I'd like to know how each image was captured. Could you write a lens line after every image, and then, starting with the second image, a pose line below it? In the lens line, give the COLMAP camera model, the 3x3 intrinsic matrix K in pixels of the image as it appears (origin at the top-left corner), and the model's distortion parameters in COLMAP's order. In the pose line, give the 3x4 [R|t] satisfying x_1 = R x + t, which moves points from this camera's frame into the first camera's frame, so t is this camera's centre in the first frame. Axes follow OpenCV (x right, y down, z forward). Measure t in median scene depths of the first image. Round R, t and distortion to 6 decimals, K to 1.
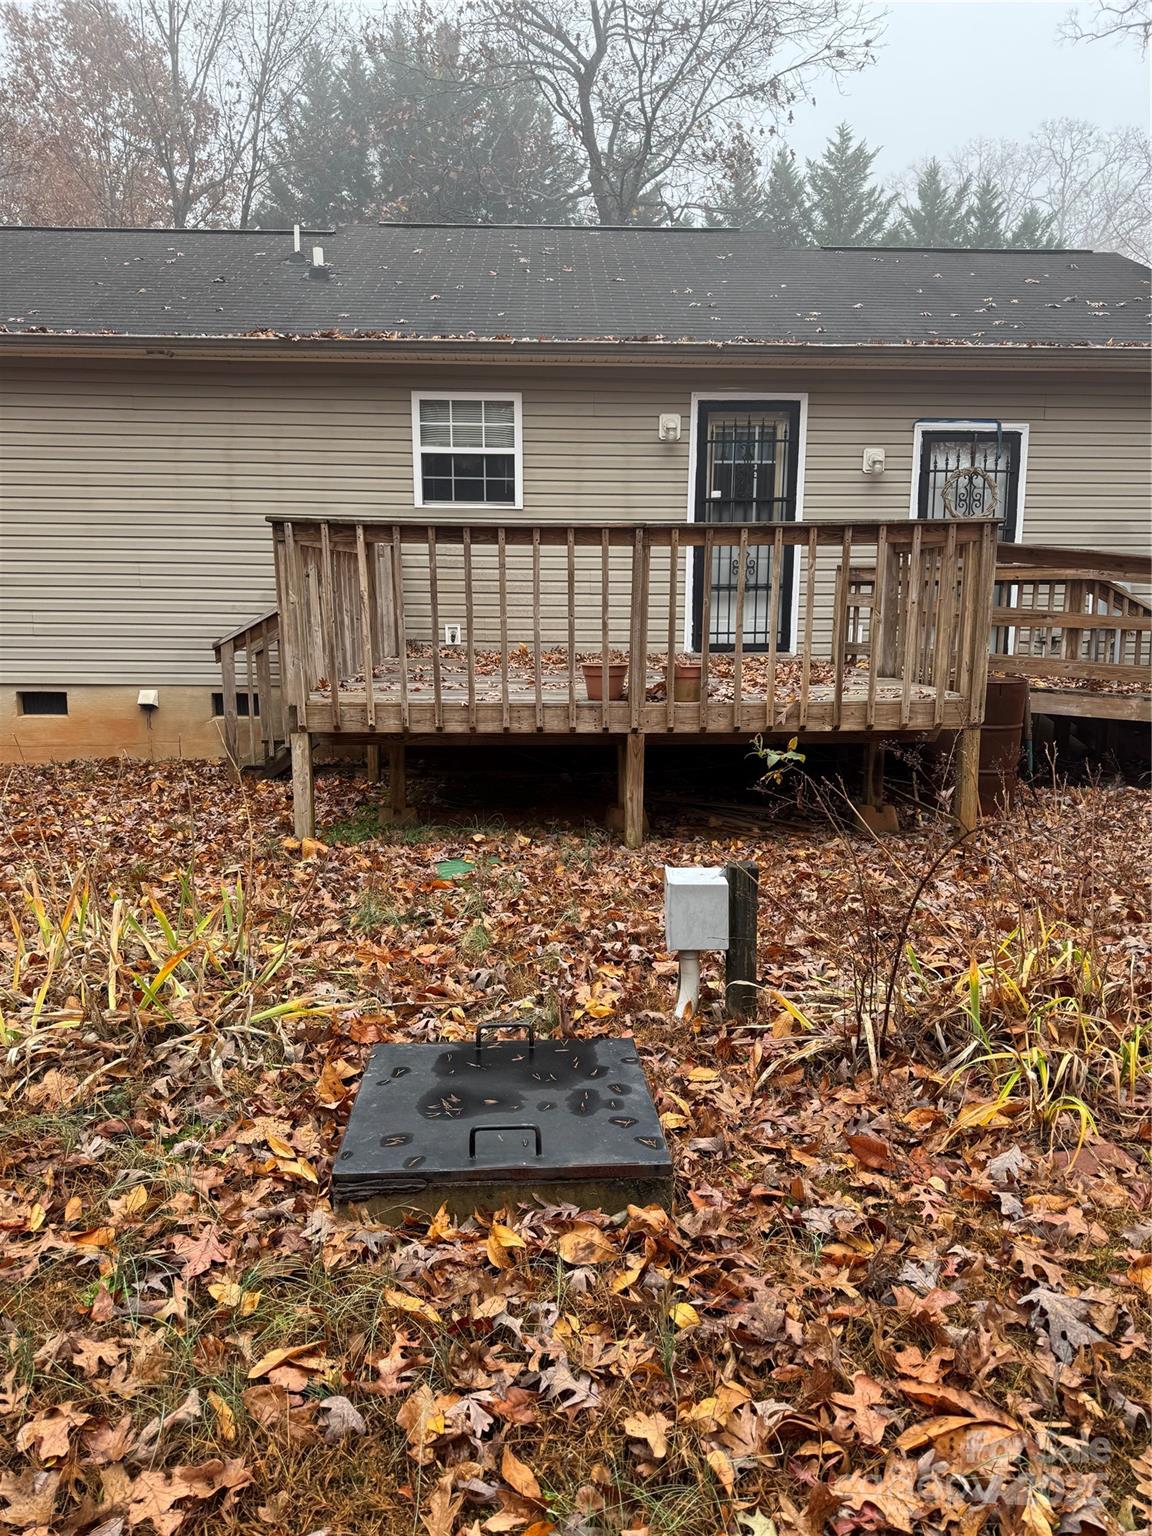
lens RADIAL K [[1036.2, 0, 576.0], [0, 1036.2, 768.0], [0, 0, 1]] dist [0.058369, -0.071125]
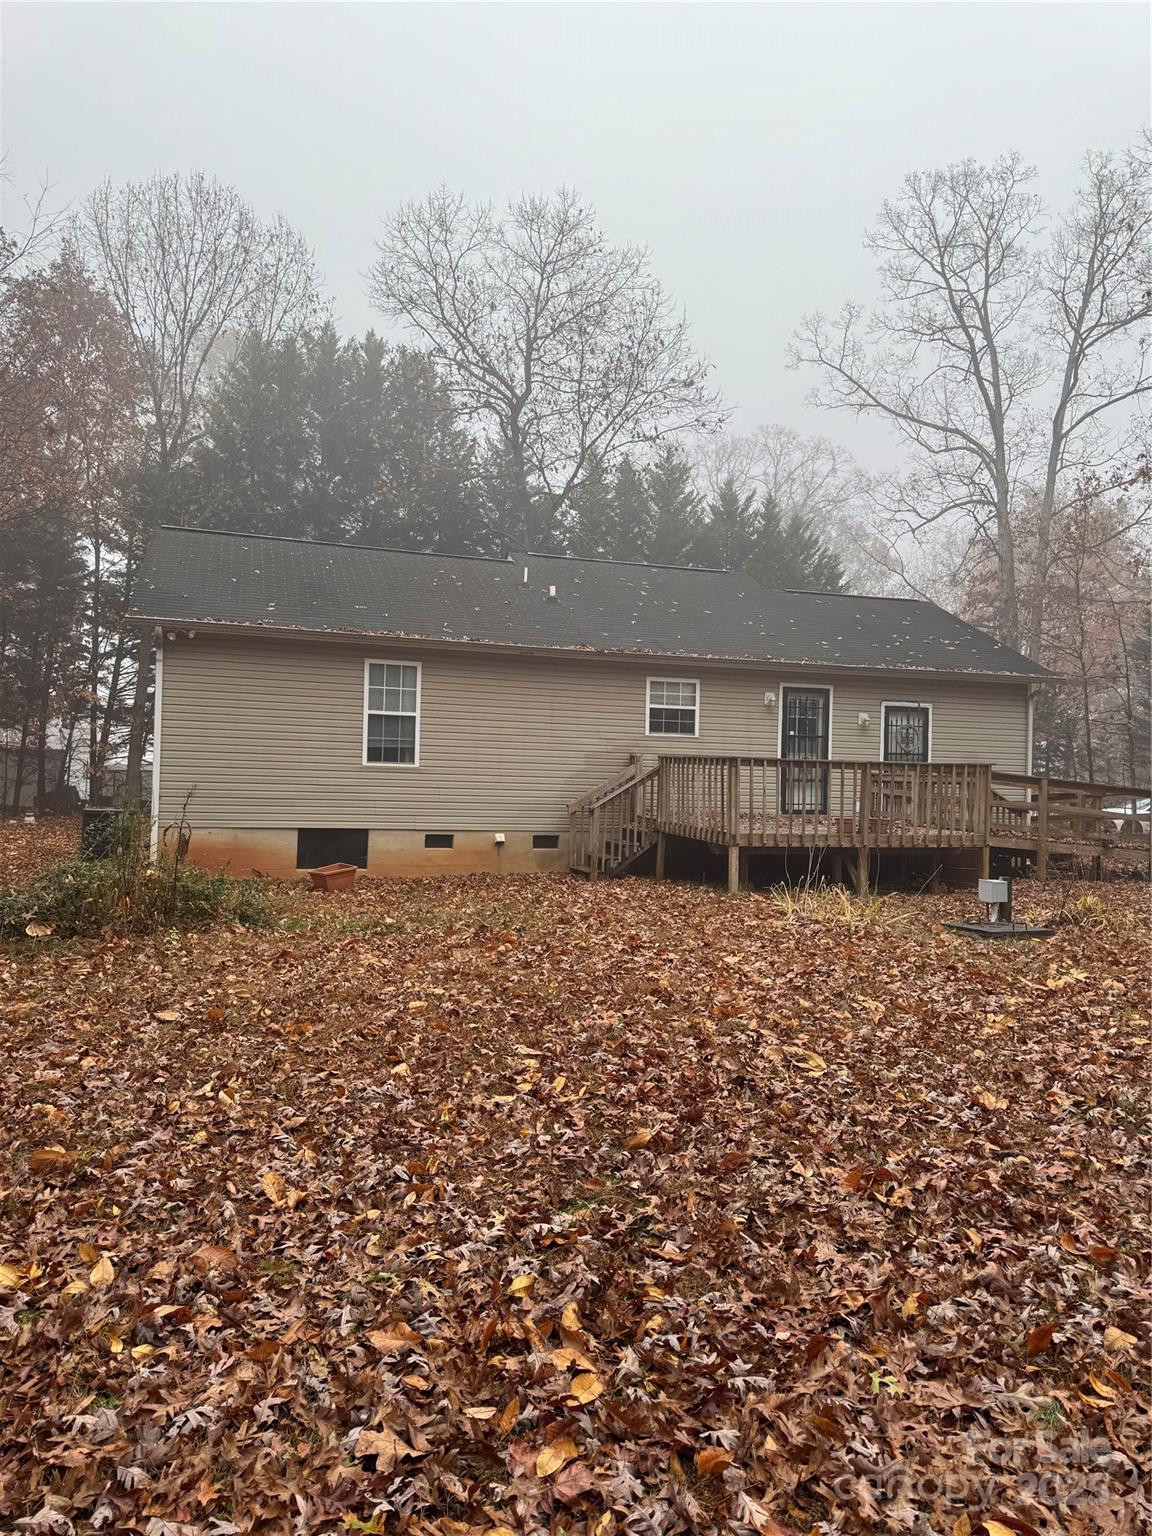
lens RADIAL K [[1076.0, 0, 546.0], [0, 1076.0, 758.6], [0, 0, 1]] dist [0.149766, -0.000980]
pose [[0.959251, 0.021687, 0.281723, -0.874191], [0.024828, 0.986724, -0.160497, 0.096410], [-0.281463, 0.160951, 0.945977, -0.774745]]
